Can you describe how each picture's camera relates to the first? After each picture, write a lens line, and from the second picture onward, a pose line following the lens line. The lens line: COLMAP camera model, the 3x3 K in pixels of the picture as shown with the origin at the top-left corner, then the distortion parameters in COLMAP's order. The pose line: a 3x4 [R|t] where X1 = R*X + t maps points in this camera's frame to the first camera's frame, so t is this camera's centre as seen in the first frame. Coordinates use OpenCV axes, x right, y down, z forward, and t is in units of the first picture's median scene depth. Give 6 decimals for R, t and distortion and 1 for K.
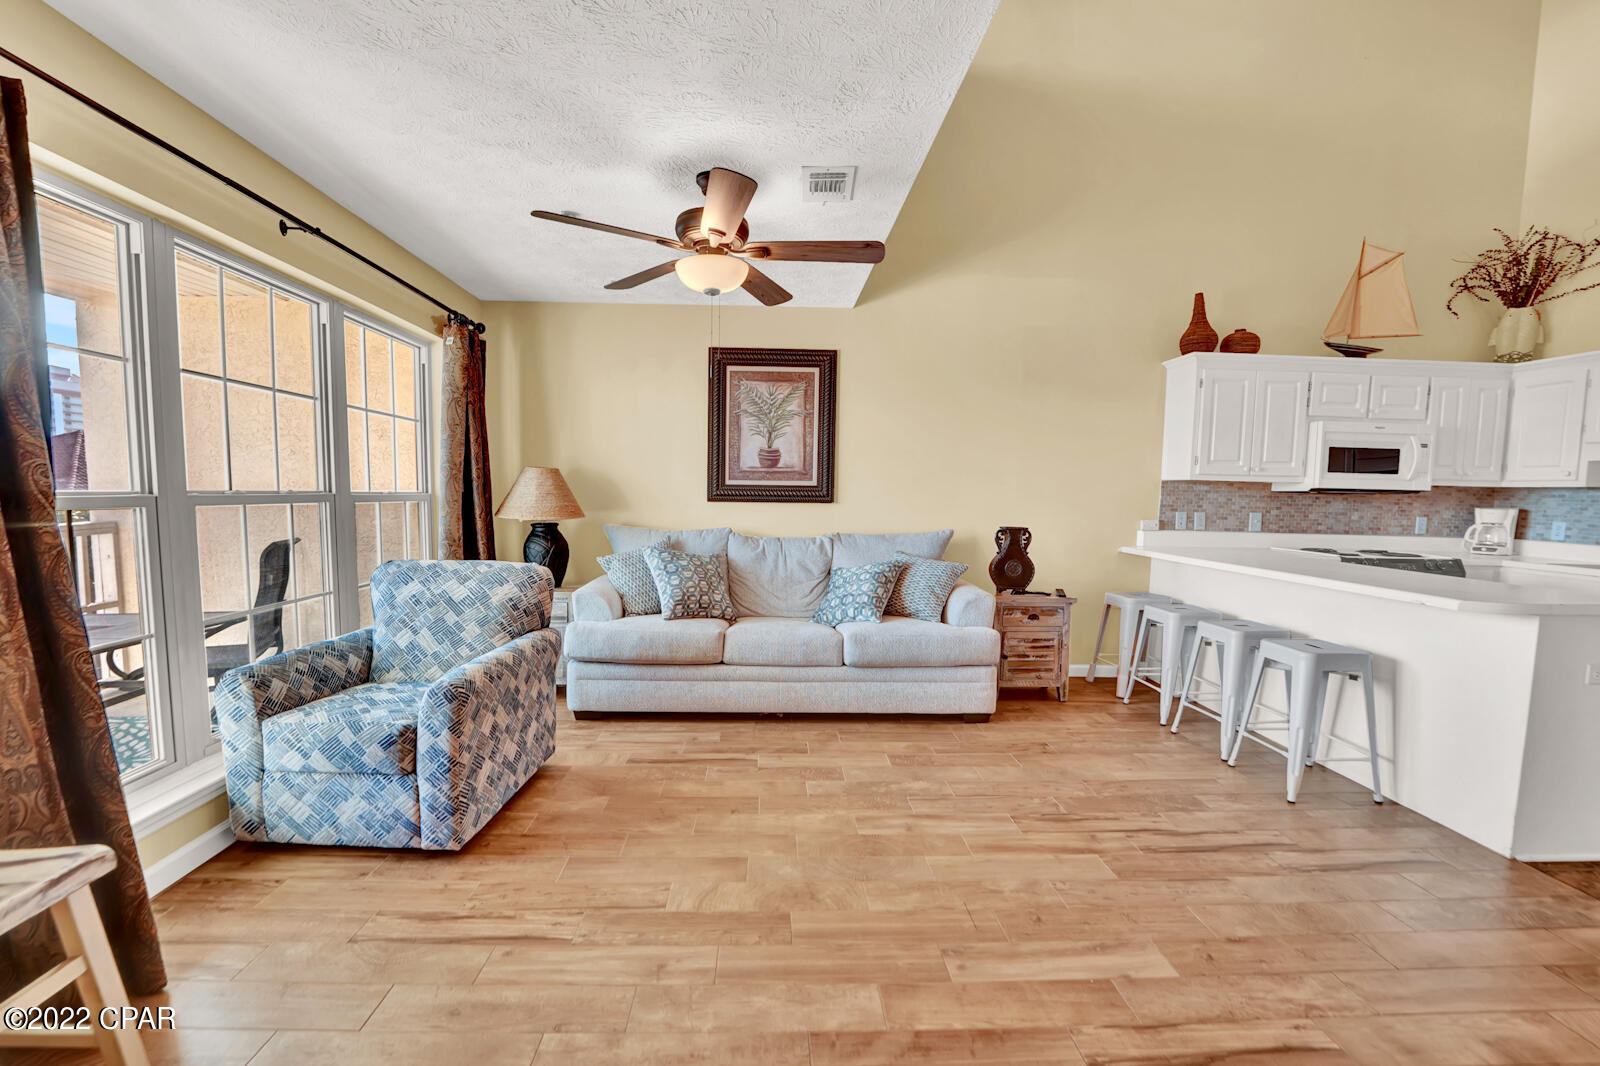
lens RADIAL K [[681.7, 0, 792.7], [0, 681.7, 551.0], [0, 0, 1]] dist [-0.030106, 0.004857]
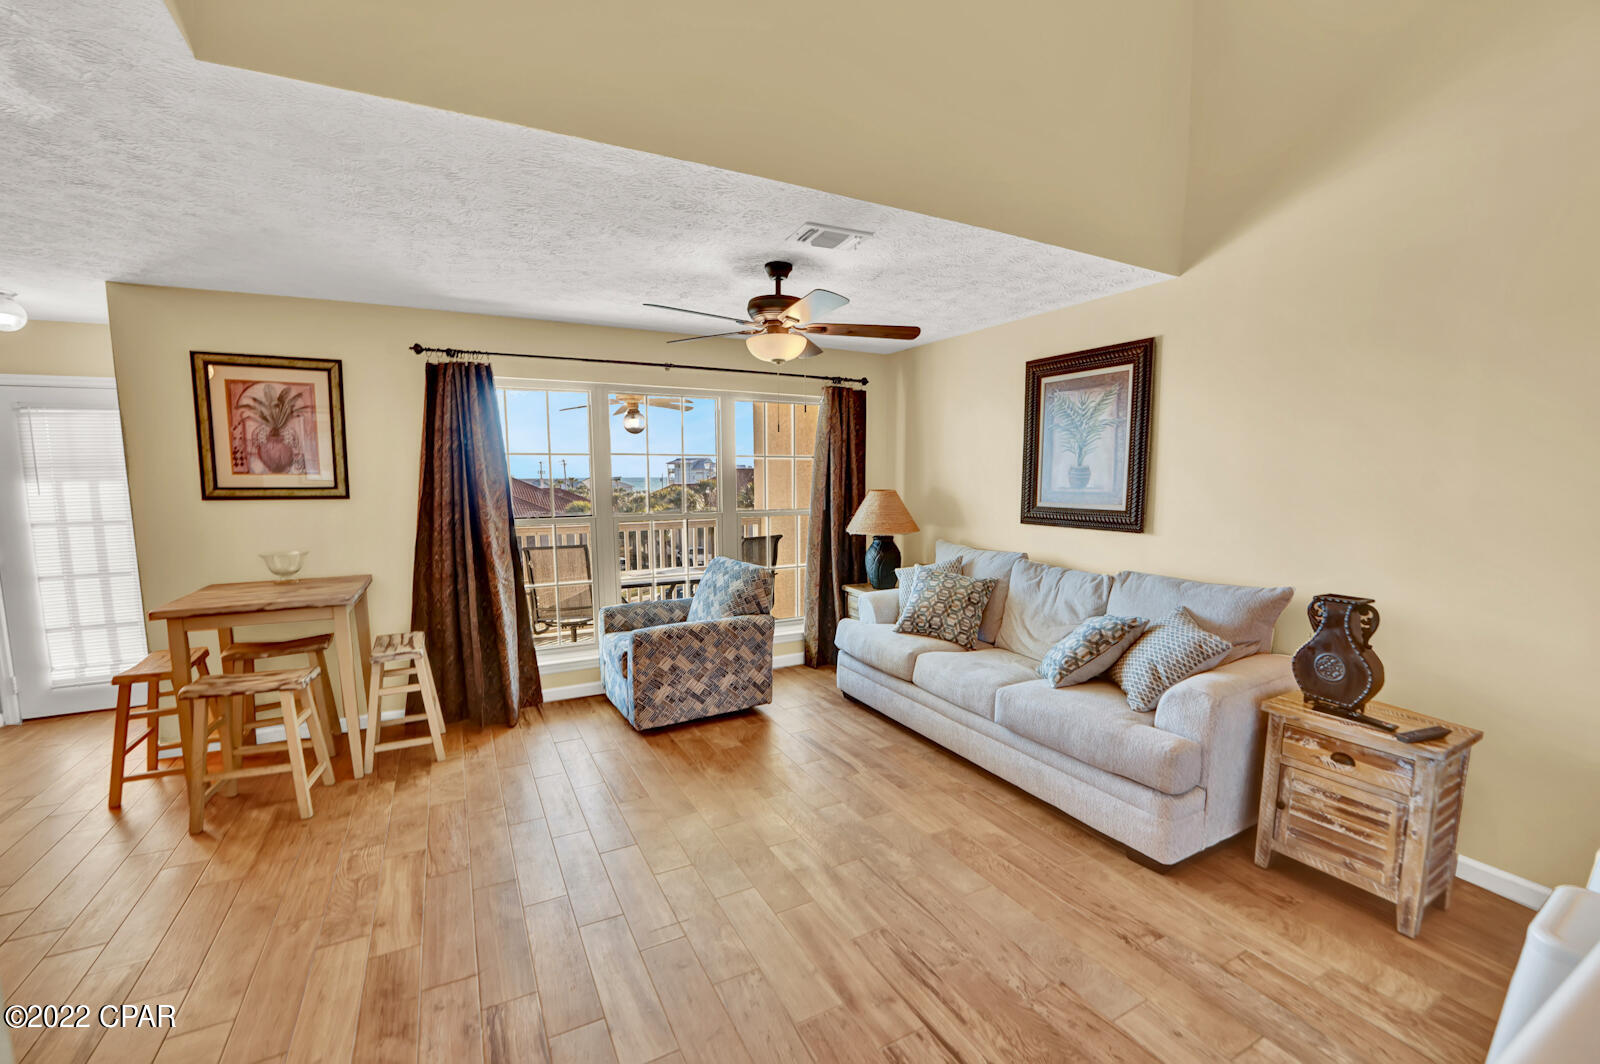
lens RADIAL K [[657.4, 0, 789.9], [0, 657.4, 549.7], [0, 0, 1]] dist [-0.032481, 0.004280]
pose [[0.428153, 0.086755, -0.899532, 0.591621], [-0.065698, 0.995736, 0.064762, -0.077380], [0.901315, 0.031369, 0.432027, 0.324178]]
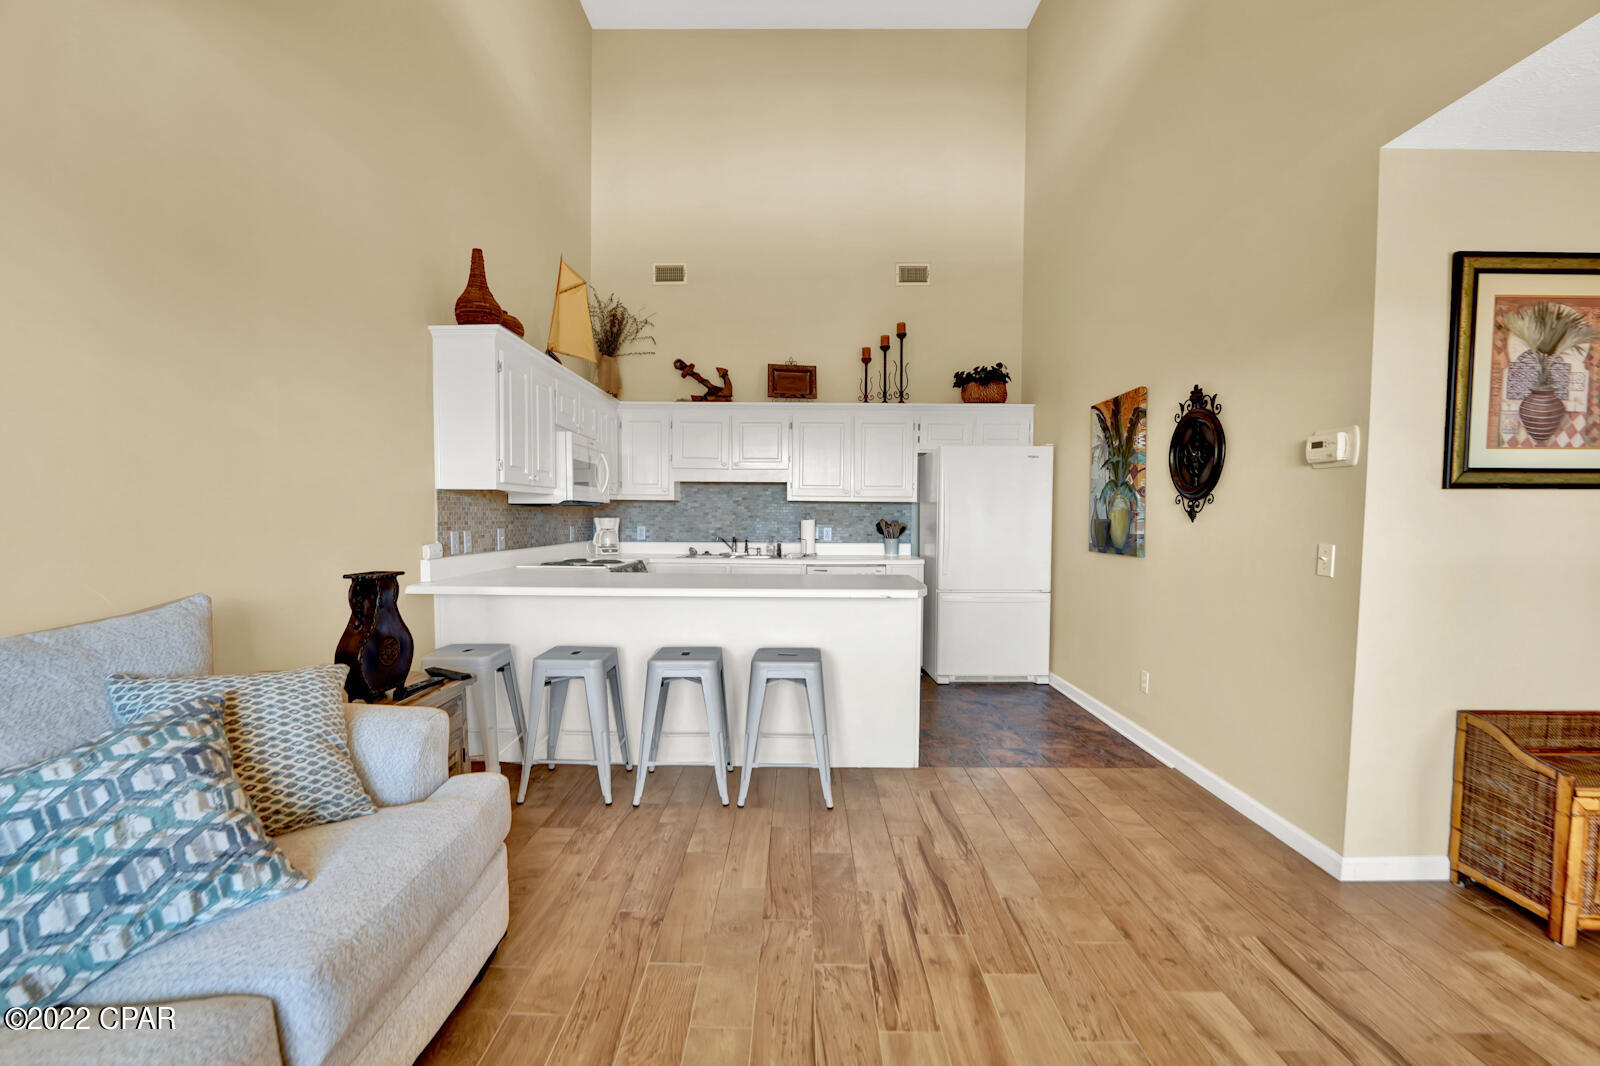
lens RADIAL K [[665.8, 0, 787.7], [0, 665.8, 548.0], [0, 0, 1]] dist [-0.024619, 0.000055]
pose [[0.057527, -0.065545, 0.996190, -0.157568], [0.081603, 0.994812, 0.060742, -0.057600], [-0.995003, 0.077798, 0.062577, 0.626625]]
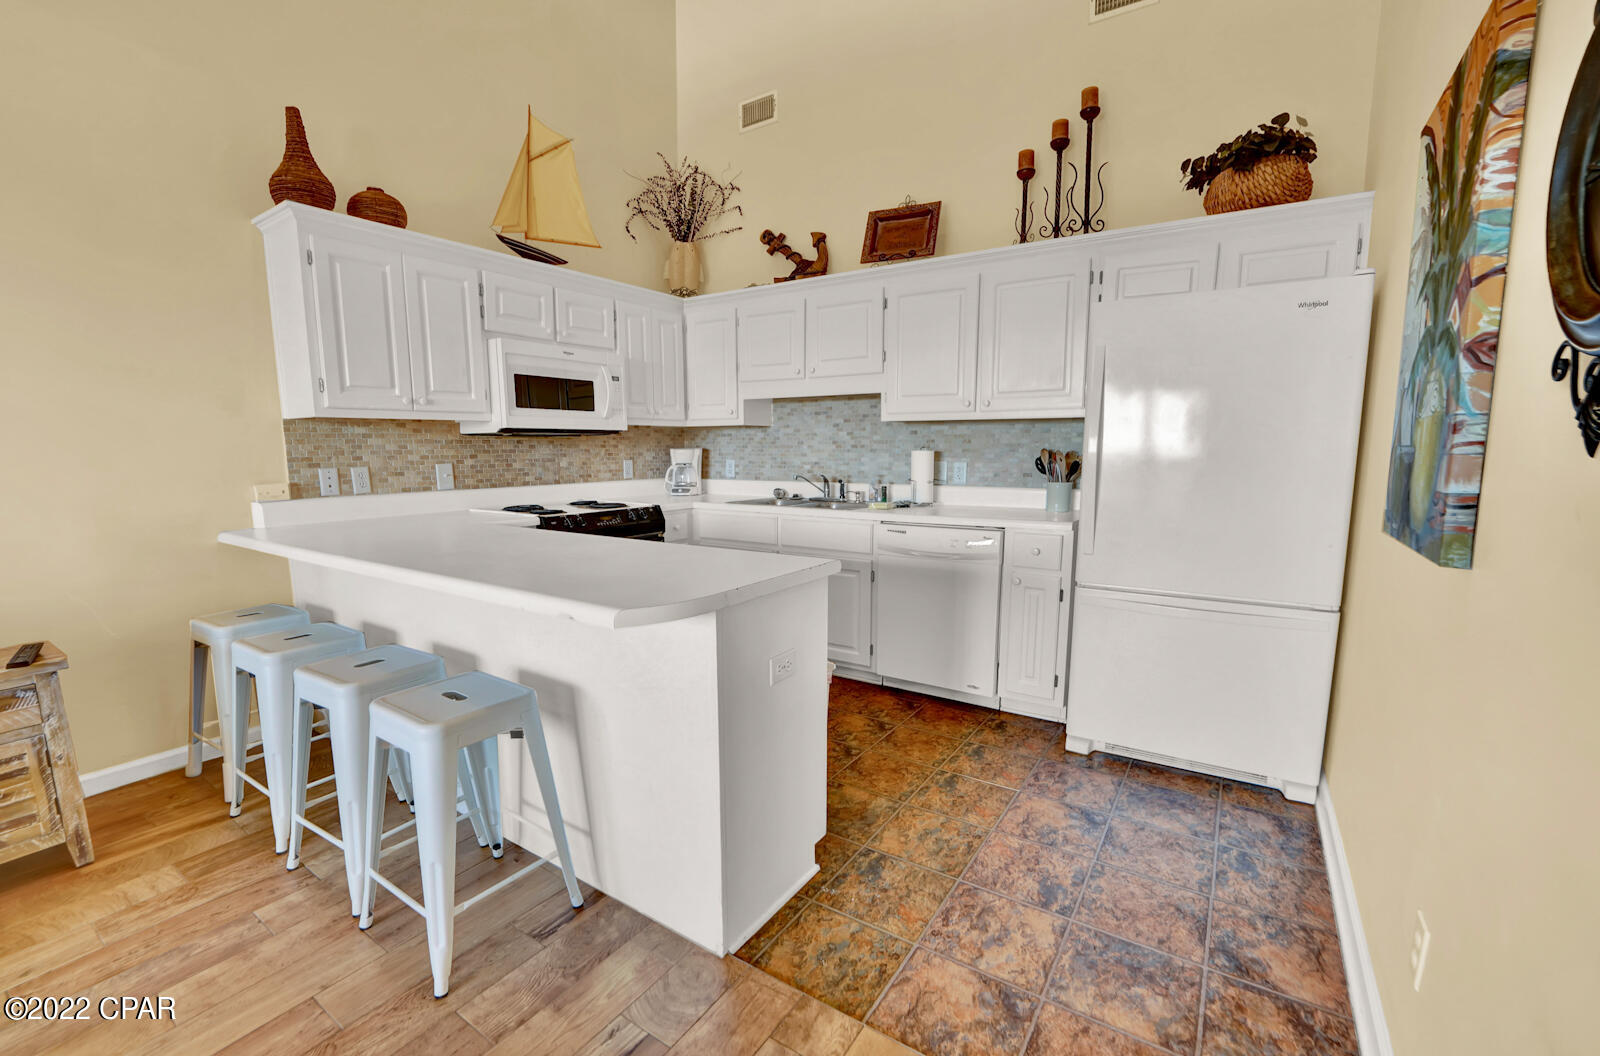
lens RADIAL K [[676.9, 0, 782.8], [0, 676.9, 547.8], [0, 0, 1]] dist [-0.024858, 0.000880]
pose [[0.595744, -0.139635, 0.790944, 0.343538], [0.084784, 0.990203, 0.110953, -0.017743], [-0.798687, 0.000960, 0.601746, 0.288409]]
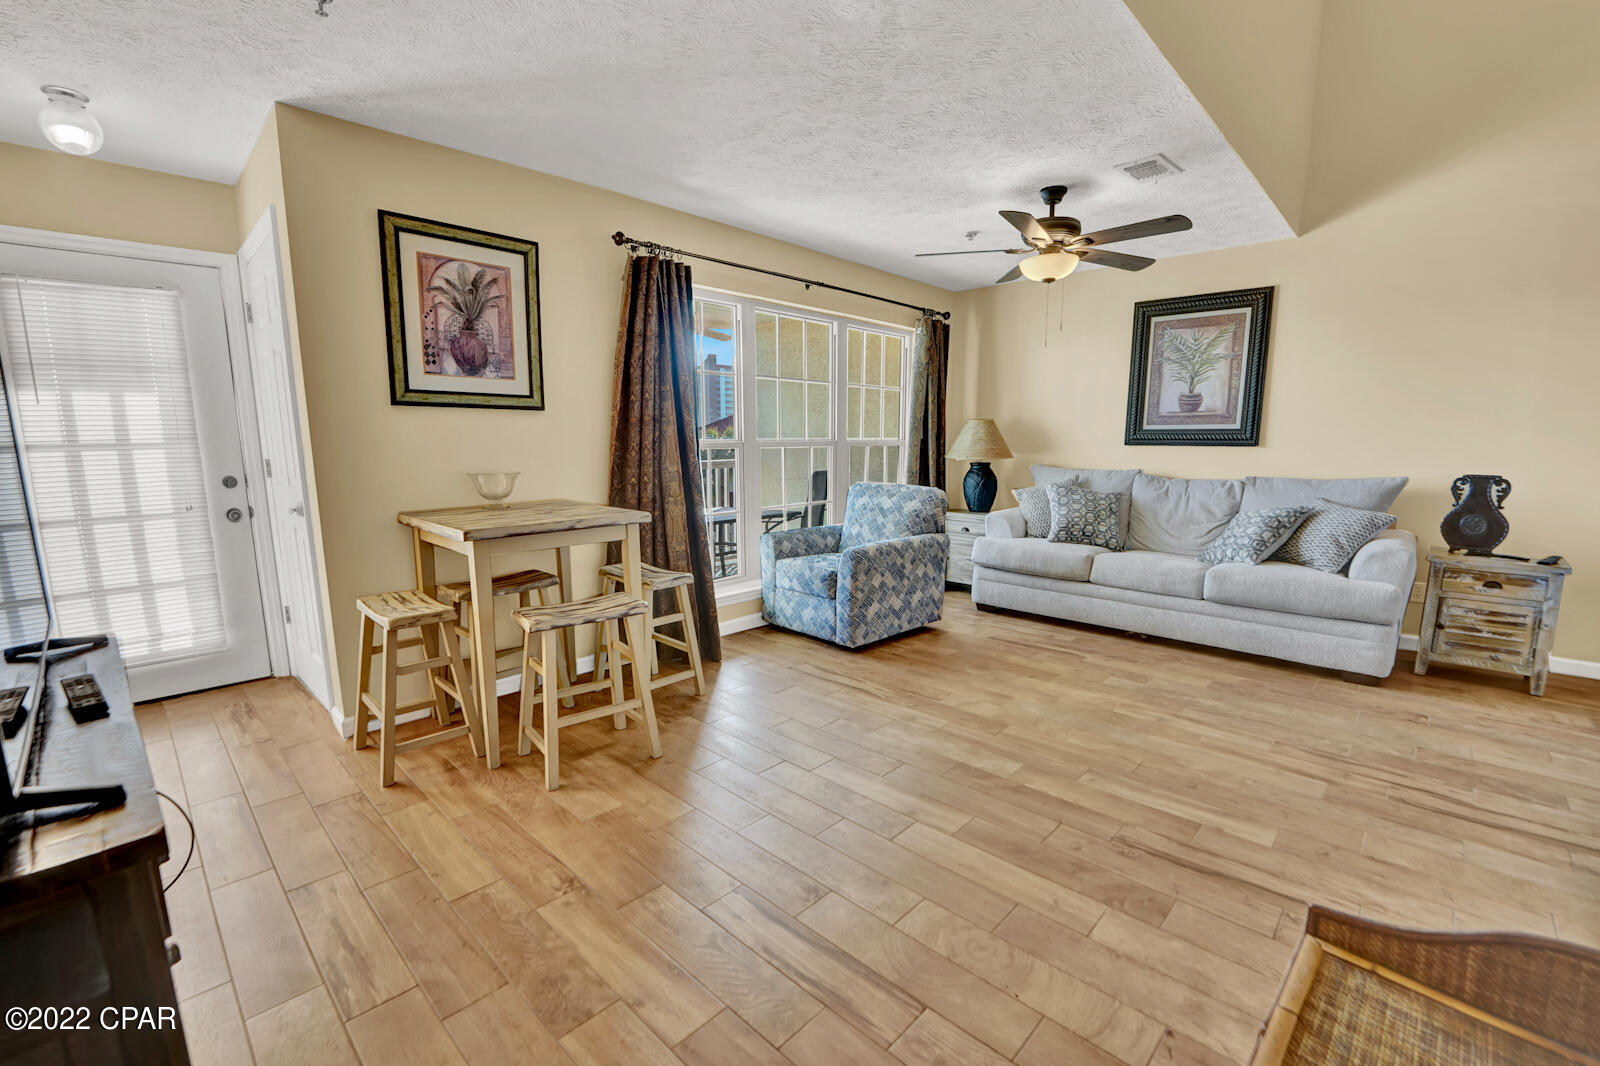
lens RADIAL K [[689.1, 0, 788.3], [0, 689.1, 551.6], [0, 0, 1]] dist [-0.031484, 0.003811]
pose [[0.689897, 0.102636, -0.716595, 0.323384], [-0.048374, 0.994222, 0.095828, 0.019620], [0.722289, -0.031447, 0.690875, -0.169823]]
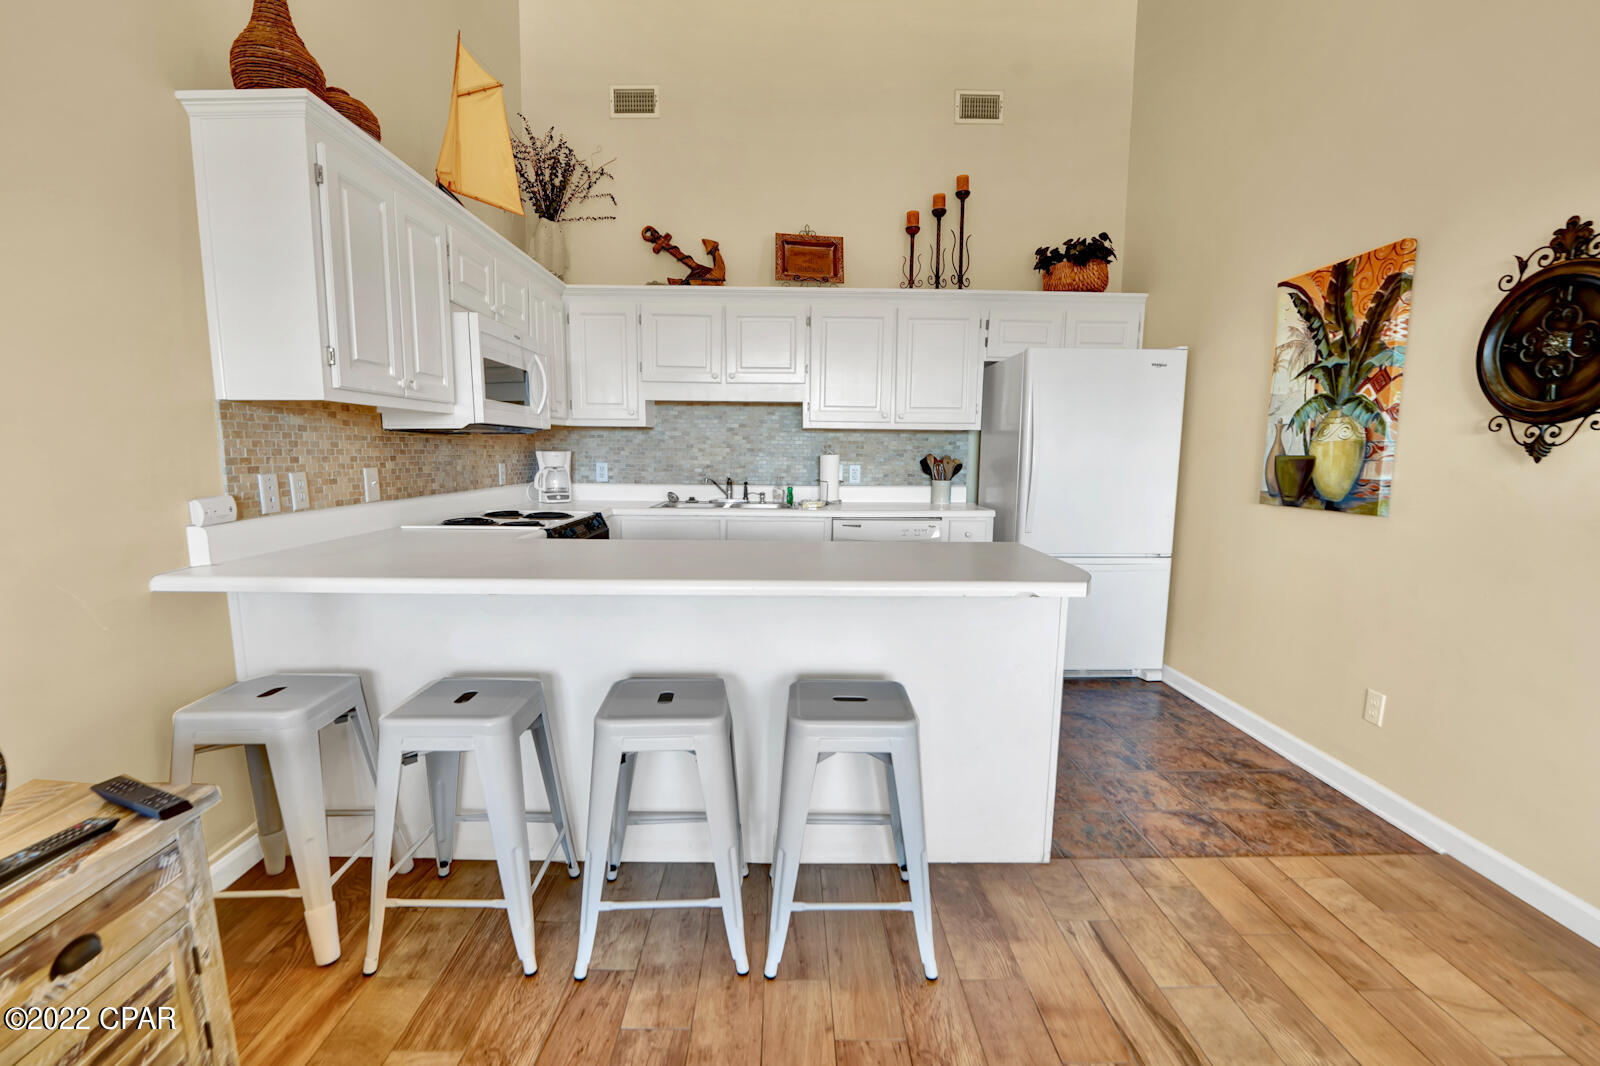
lens RADIAL K [[689.1, 0, 788.3], [0, 689.1, 551.6], [0, 0, 1]] dist [-0.031484, 0.003811]
pose [[0.031094, -0.162409, 0.986234, 0.147882], [0.079198, 0.984009, 0.159545, -0.055217], [-0.996374, 0.073147, 0.043460, 0.690993]]
